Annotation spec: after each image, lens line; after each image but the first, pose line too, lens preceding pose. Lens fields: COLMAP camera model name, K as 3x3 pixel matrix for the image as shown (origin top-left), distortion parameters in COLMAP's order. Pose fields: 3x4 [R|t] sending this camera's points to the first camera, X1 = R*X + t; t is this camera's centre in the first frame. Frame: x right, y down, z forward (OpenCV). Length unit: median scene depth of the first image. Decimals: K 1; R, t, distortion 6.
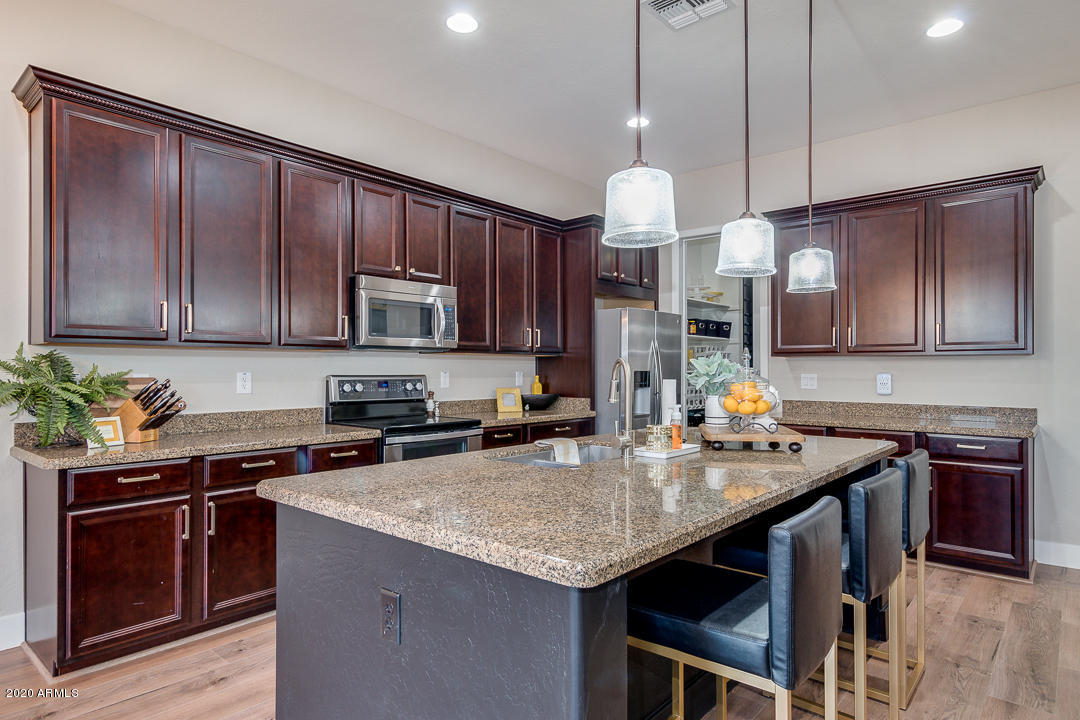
lens RADIAL K [[619.1, 0, 537.3], [0, 619.1, 363.8], [0, 0, 1]] dist [0.009401, 0.002110]
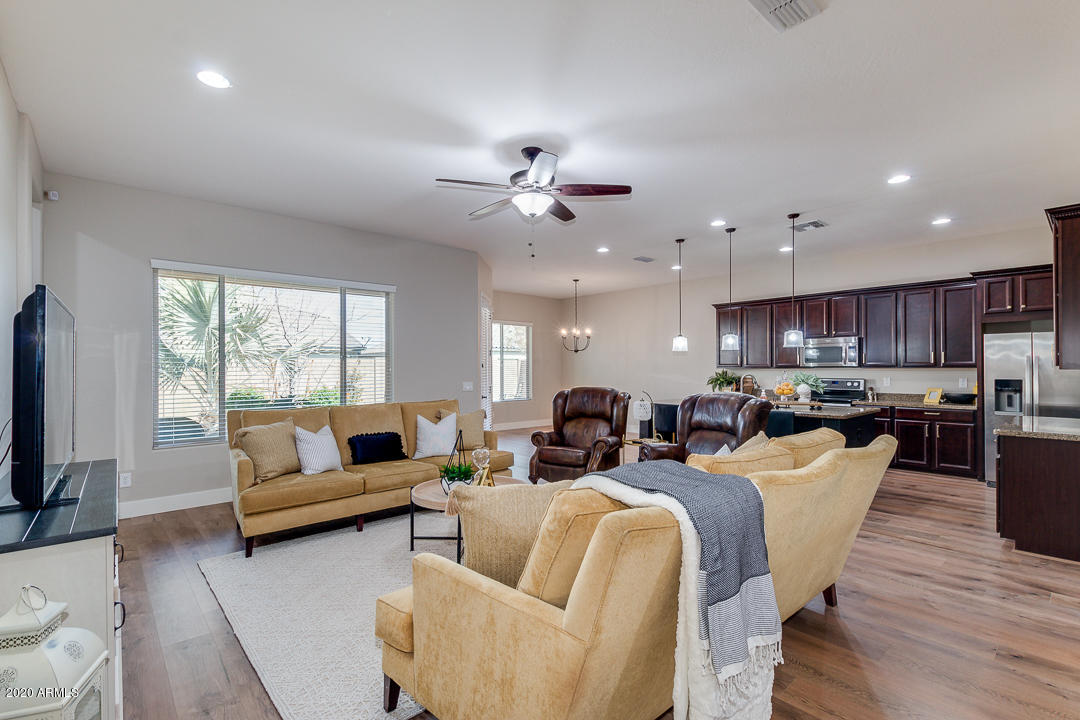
lens RADIAL K [[495.5, 0, 539.6], [0, 495.5, 366.5], [0, 0, 1]] dist [0.012914, -0.002978]
pose [[-0.134378, -0.006625, -0.990908, 1.823149], [0.005248, 0.999959, -0.007397, -0.019335], [0.990916, -0.006194, -0.134338, 0.181411]]
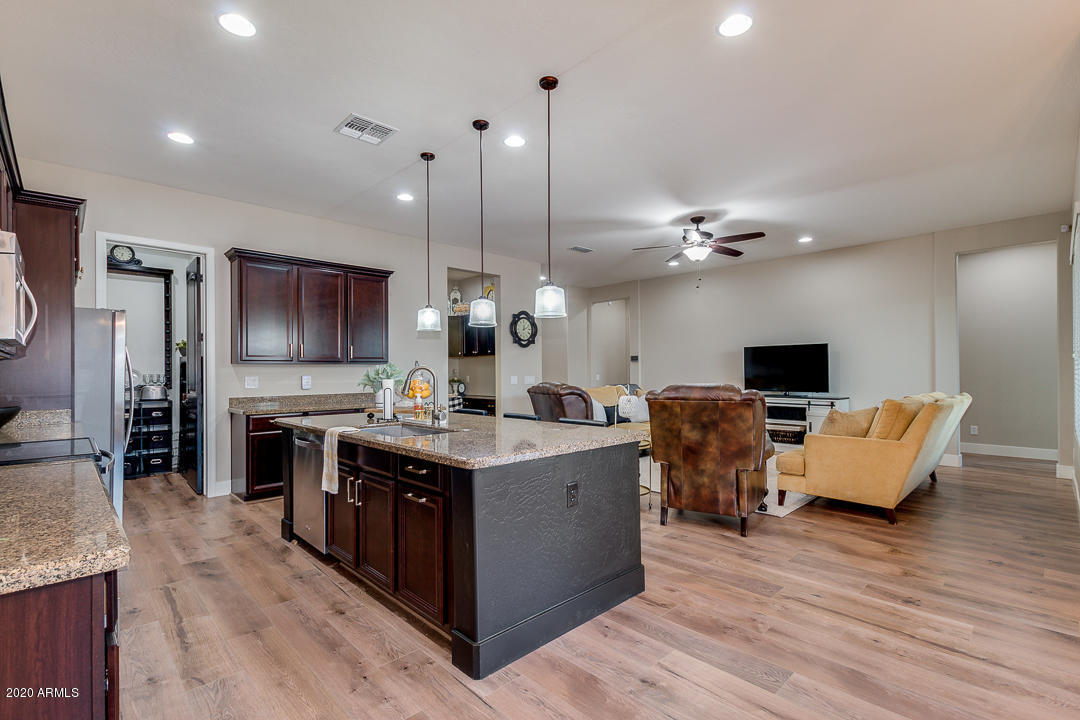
lens RADIAL K [[495.5, 0, 539.5], [0, 495.5, 364.0], [0, 0, 1]] dist [0.012914, -0.002978]
pose [[0.090670, 0.011243, 0.995818, -0.782215], [0.004342, 0.999922, -0.011684, 0.005623], [-0.995872, 0.005383, 0.090614, 0.420866]]
